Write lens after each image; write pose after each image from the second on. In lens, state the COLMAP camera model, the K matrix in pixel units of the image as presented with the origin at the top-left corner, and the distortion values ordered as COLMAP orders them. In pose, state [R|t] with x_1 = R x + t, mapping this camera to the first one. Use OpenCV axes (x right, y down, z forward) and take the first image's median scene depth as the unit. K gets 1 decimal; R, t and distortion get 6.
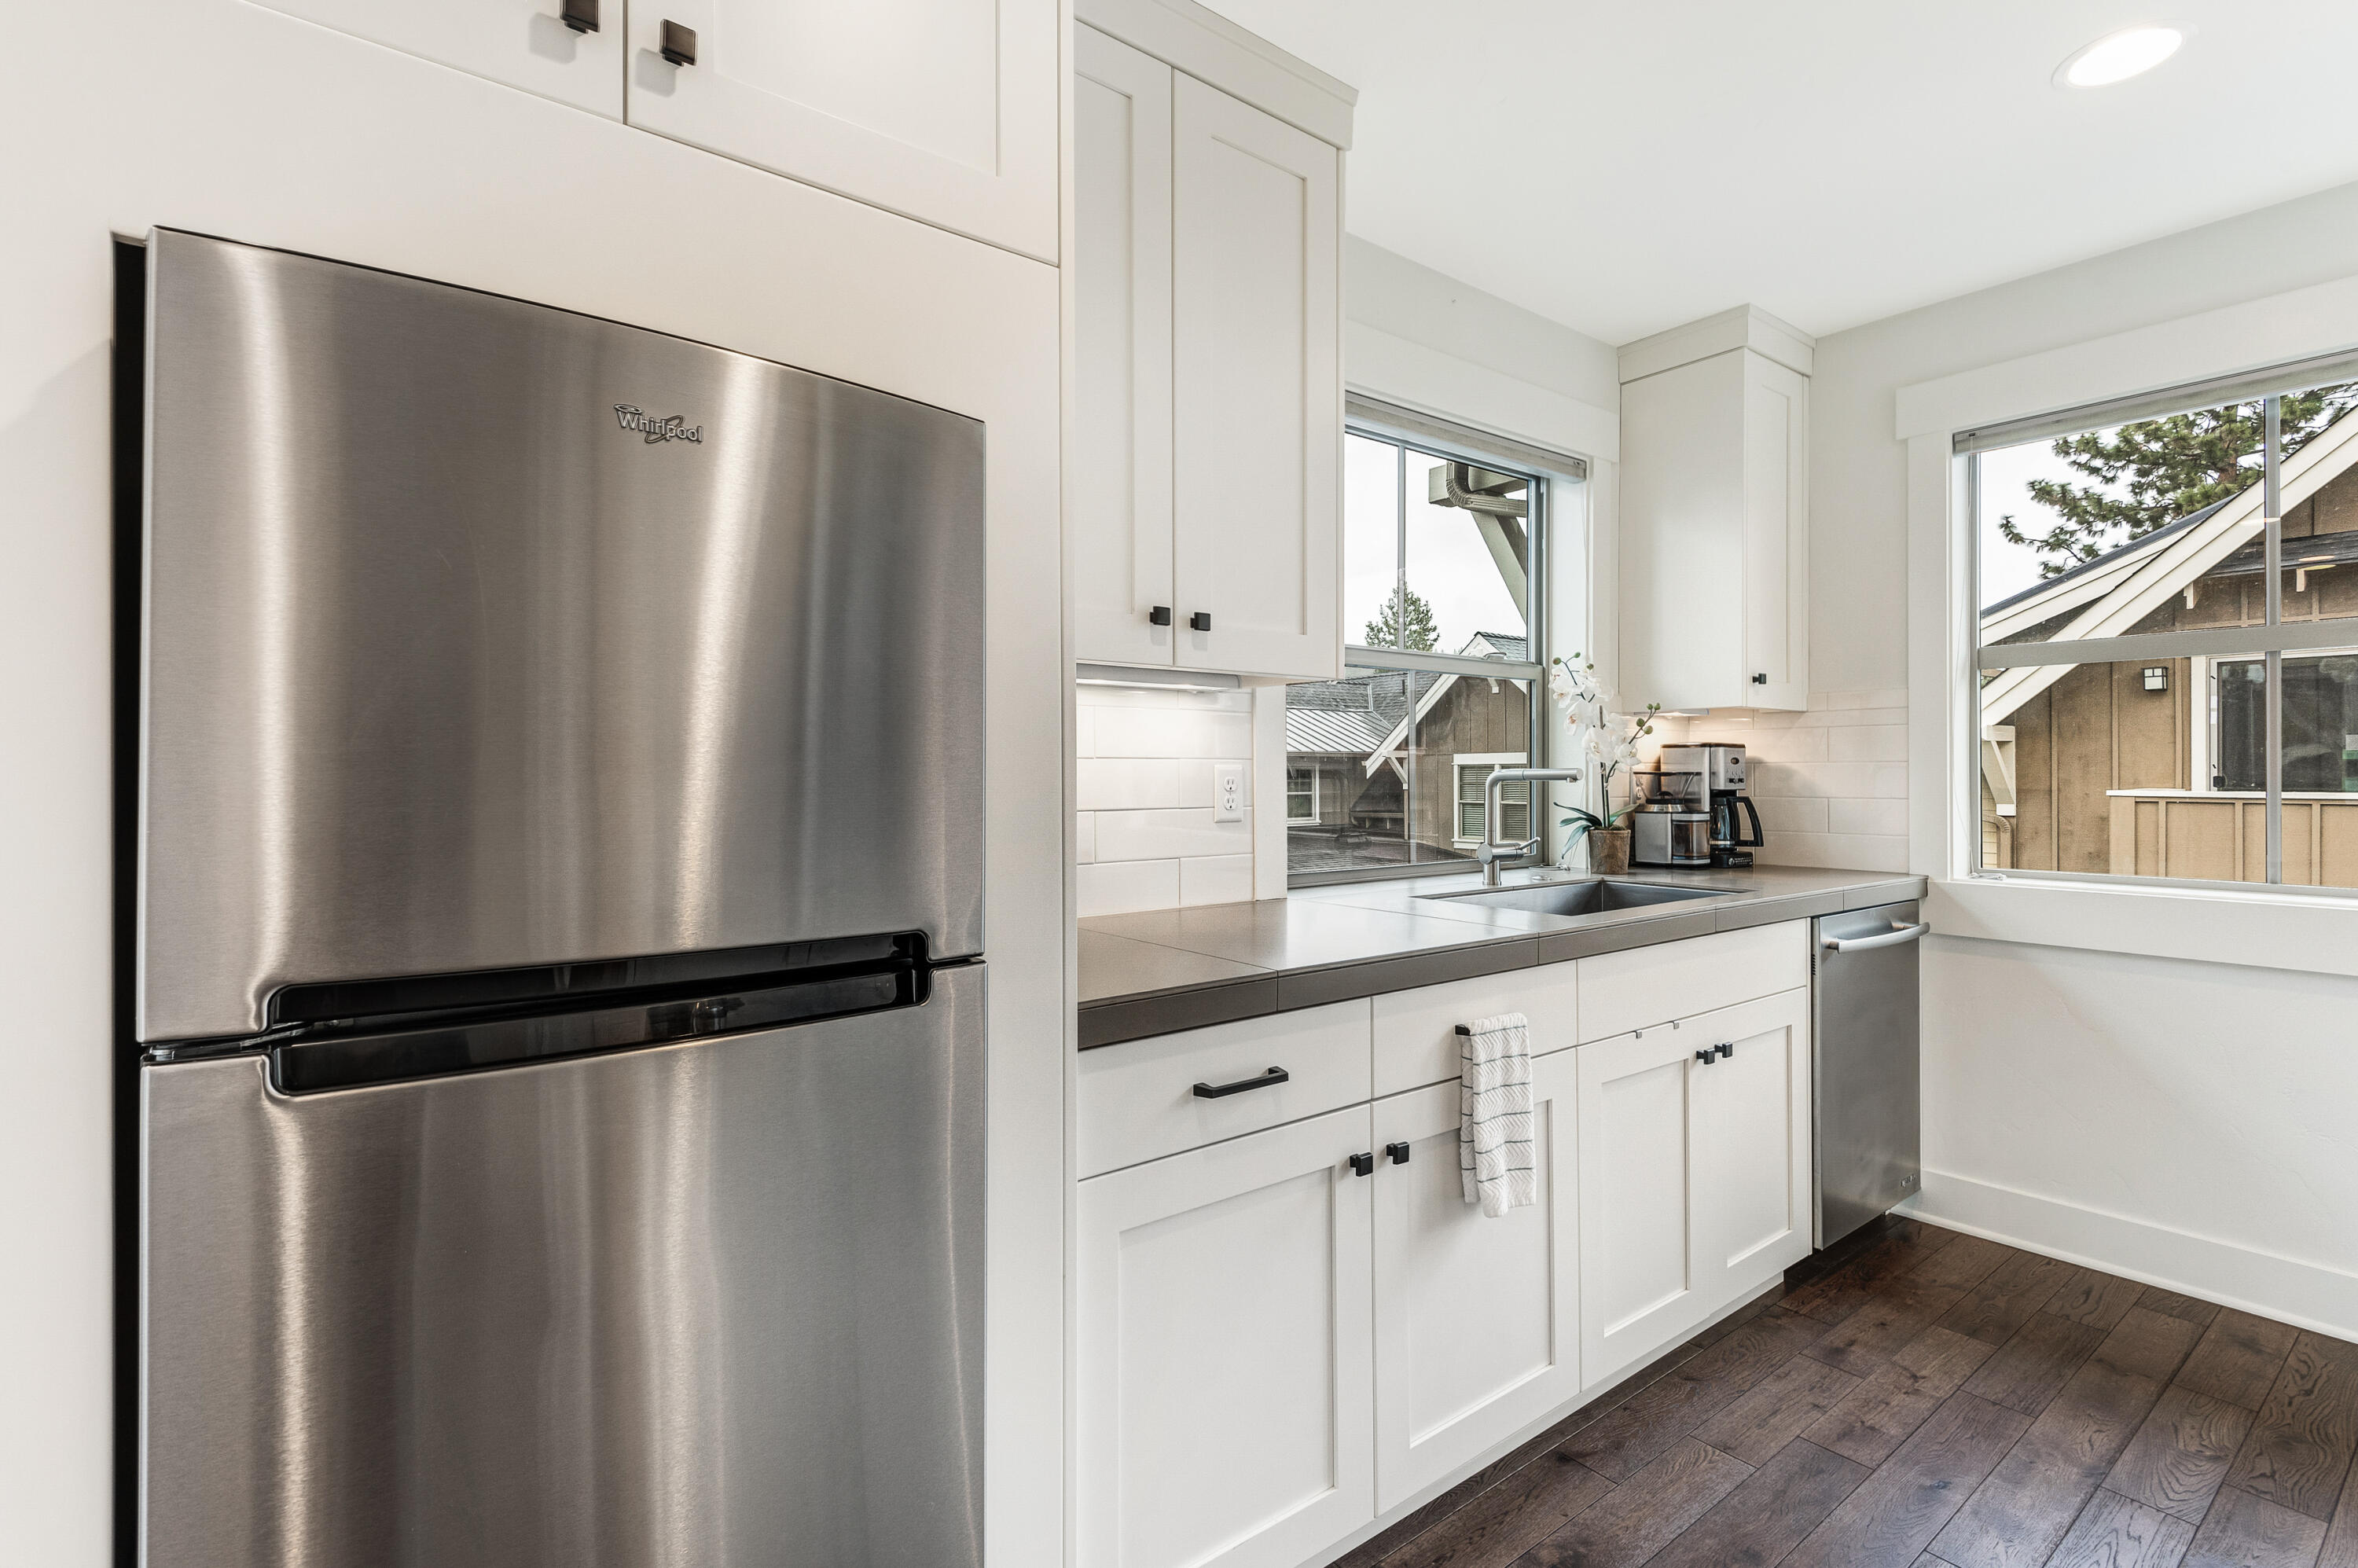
lens RADIAL K [[1085.2, 0, 1180.4], [0, 1085.2, 768.0], [0, 0, 1]] dist [-0.000316, -0.003632]
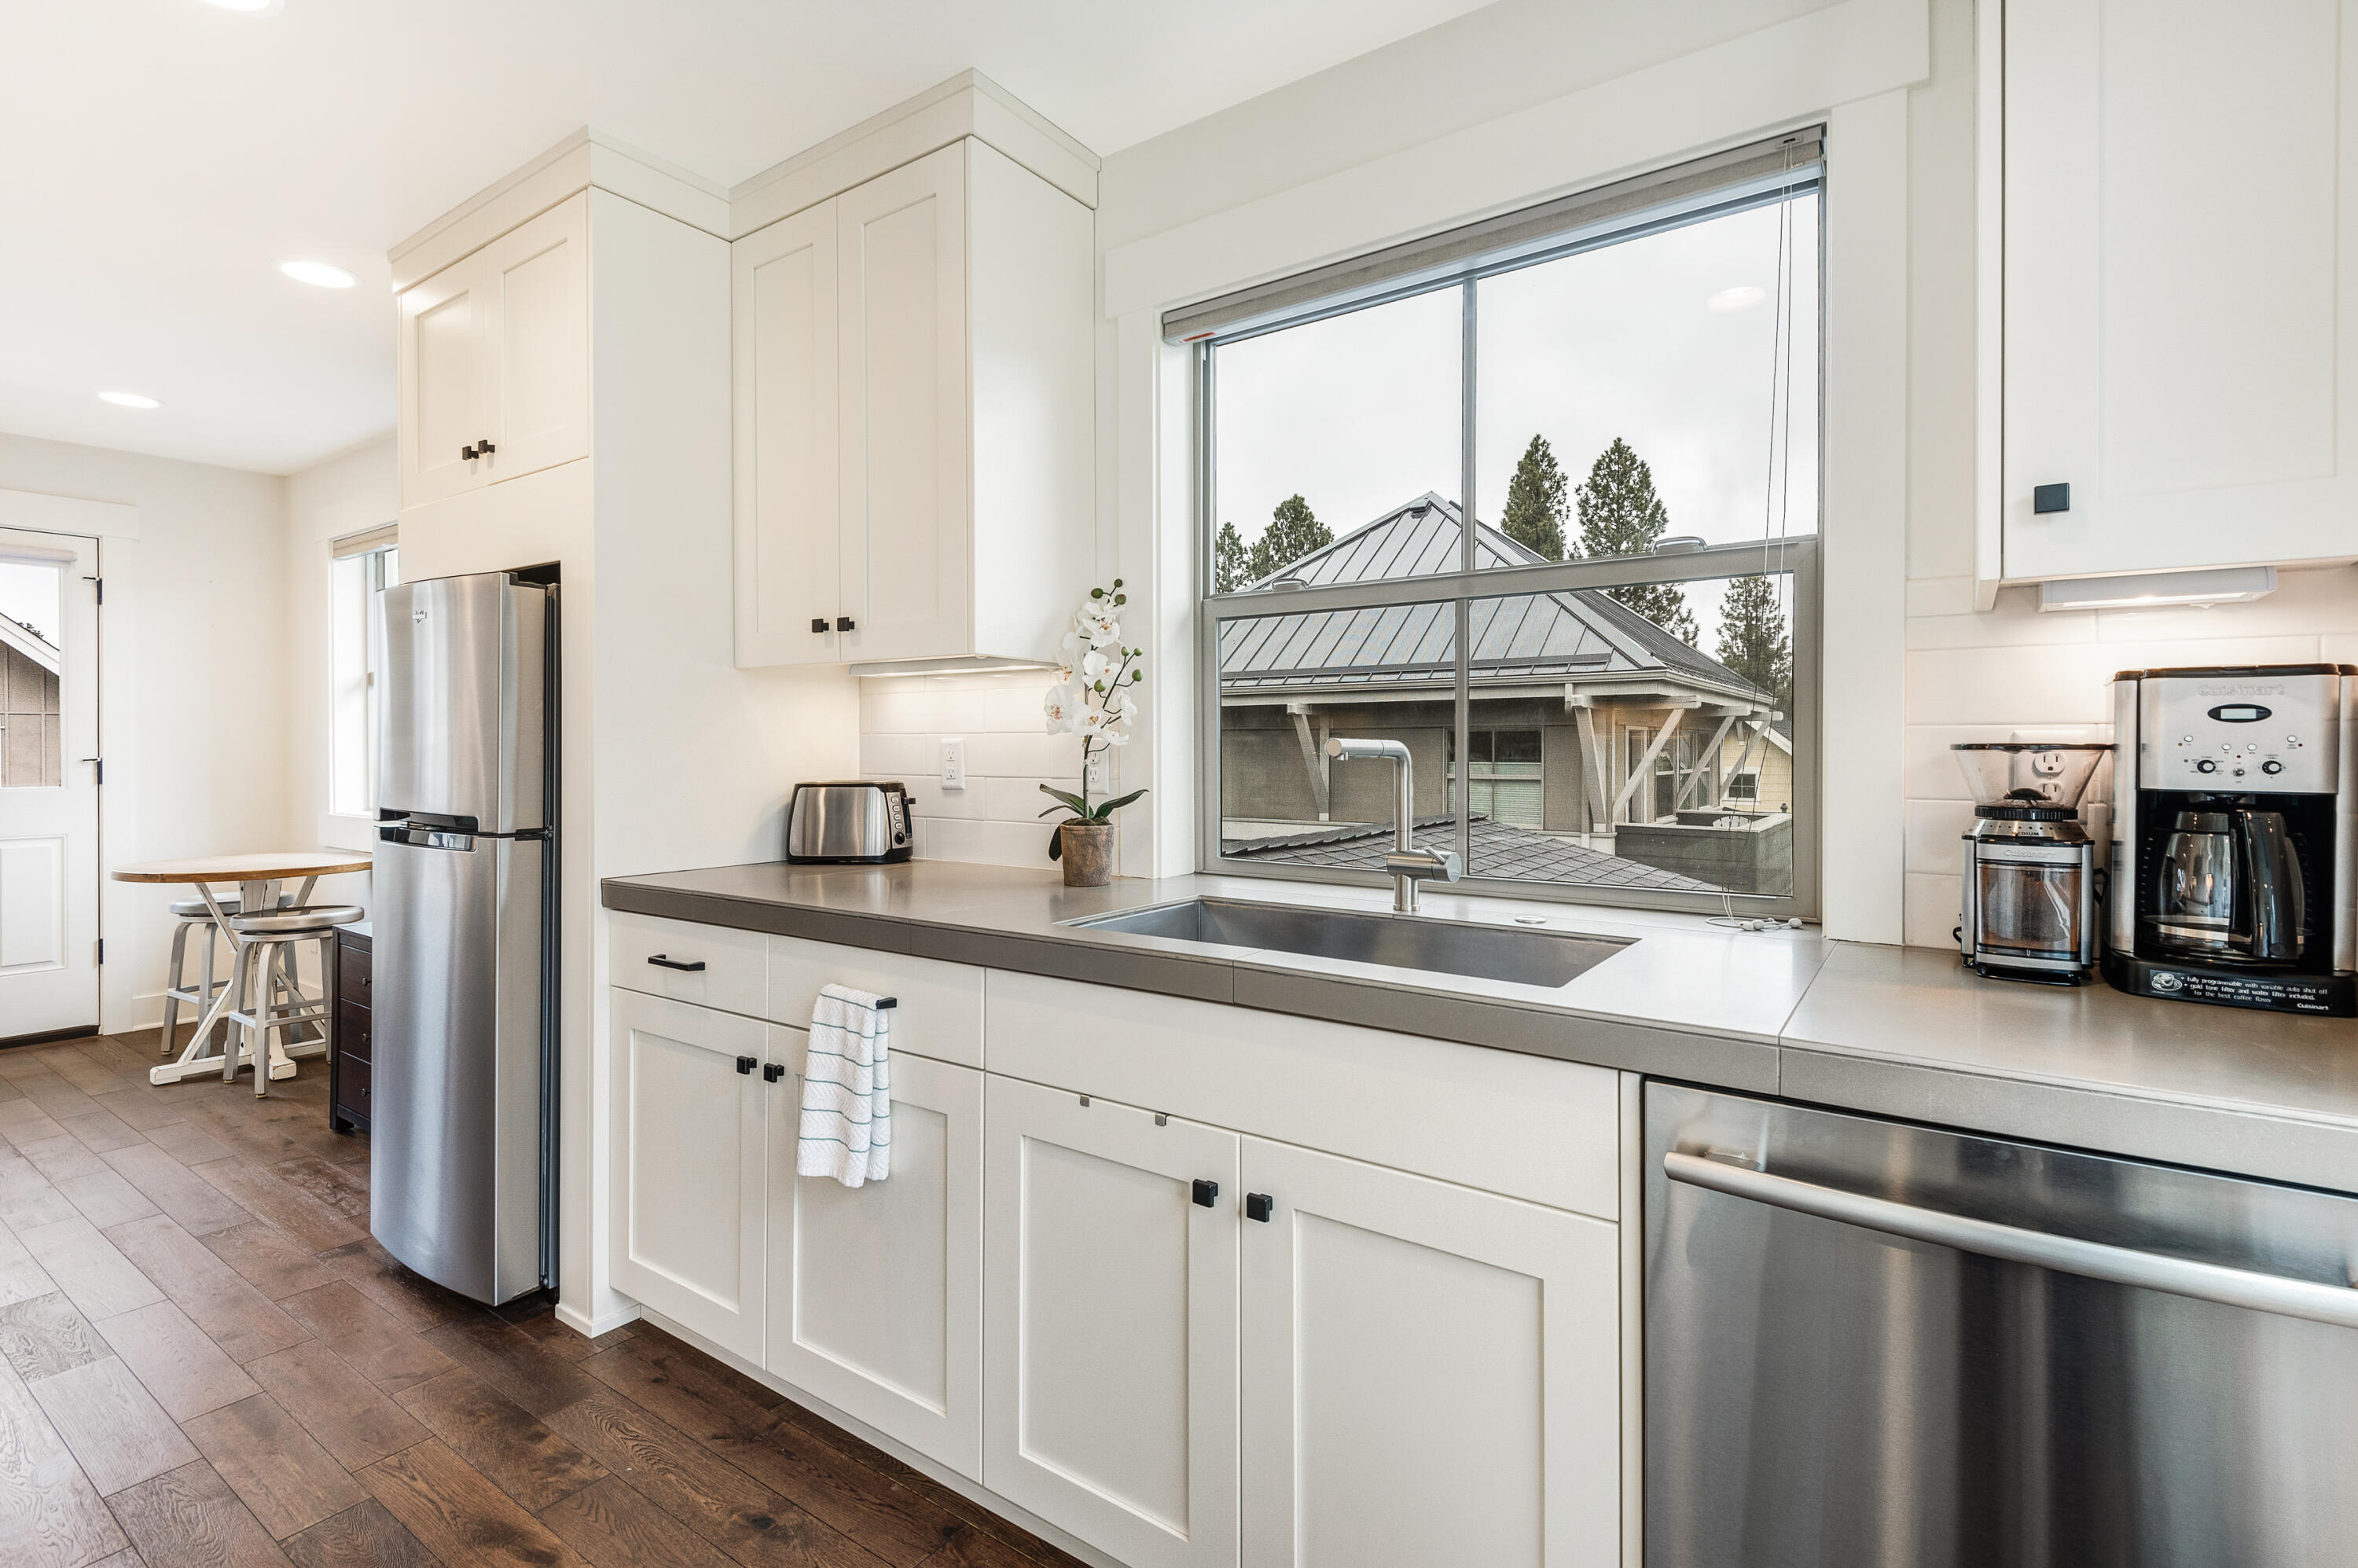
lens RADIAL K [[1085.2, 0, 1192.4], [0, 1085.2, 739.1], [0, 0, 1]] dist [-0.000316, -0.003632]
pose [[0.316138, -0.001820, -0.948712, 0.741690], [0.005368, 0.999986, -0.000130, 0.000894], [0.948698, -0.005051, 0.316143, 0.545248]]
